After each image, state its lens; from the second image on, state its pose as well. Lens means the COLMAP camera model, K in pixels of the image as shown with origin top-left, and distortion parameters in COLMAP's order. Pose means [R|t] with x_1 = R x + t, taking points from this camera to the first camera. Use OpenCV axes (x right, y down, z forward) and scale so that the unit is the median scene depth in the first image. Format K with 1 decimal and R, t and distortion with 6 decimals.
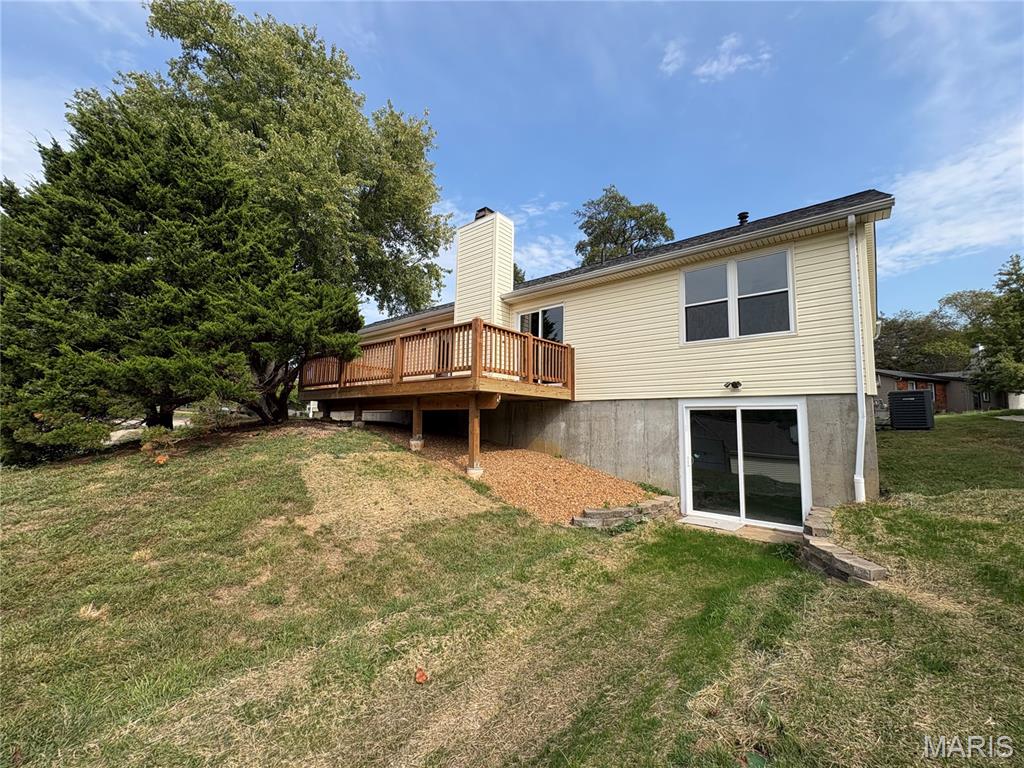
lens RADIAL K [[410.0, 0, 515.2], [0, 410.0, 379.7], [0, 0, 1]] dist [-0.002112, 0.000178]
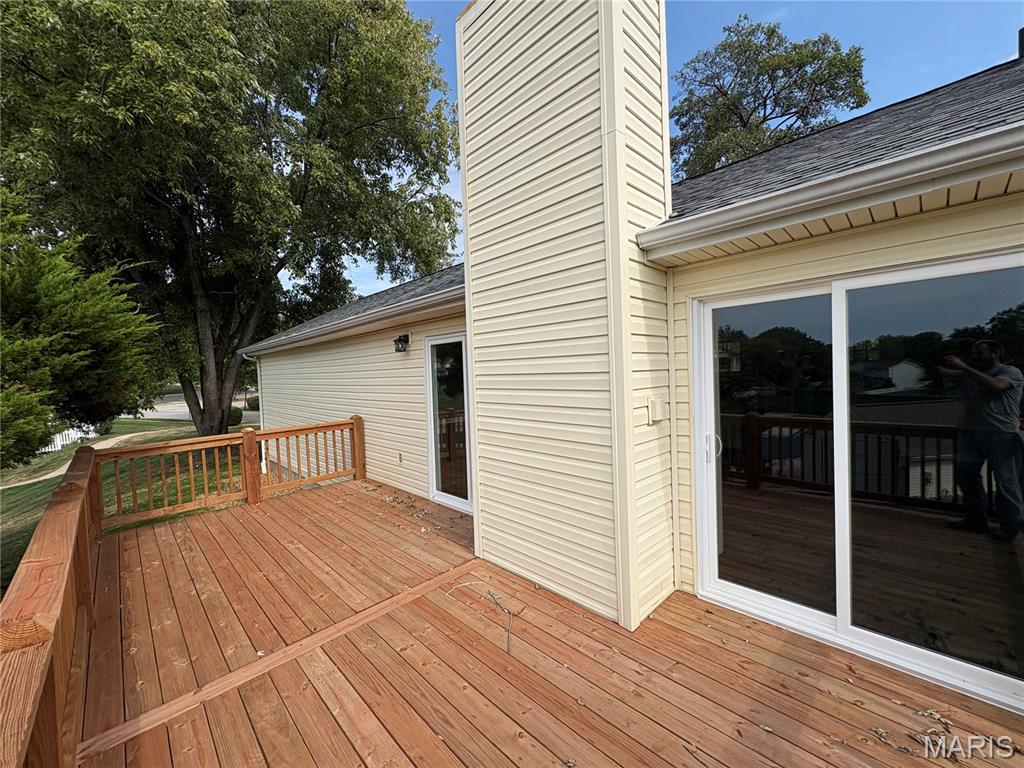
lens RADIAL K [[410.0, 0, 514.0], [0, 410.0, 389.5], [0, 0, 1]] dist [-0.002112, 0.000178]
pose [[0.993736, -0.048482, -0.100691, -0.042017], [0.062878, 0.987414, 0.145120, -0.073802], [0.092388, -0.150542, 0.984277, 0.352066]]
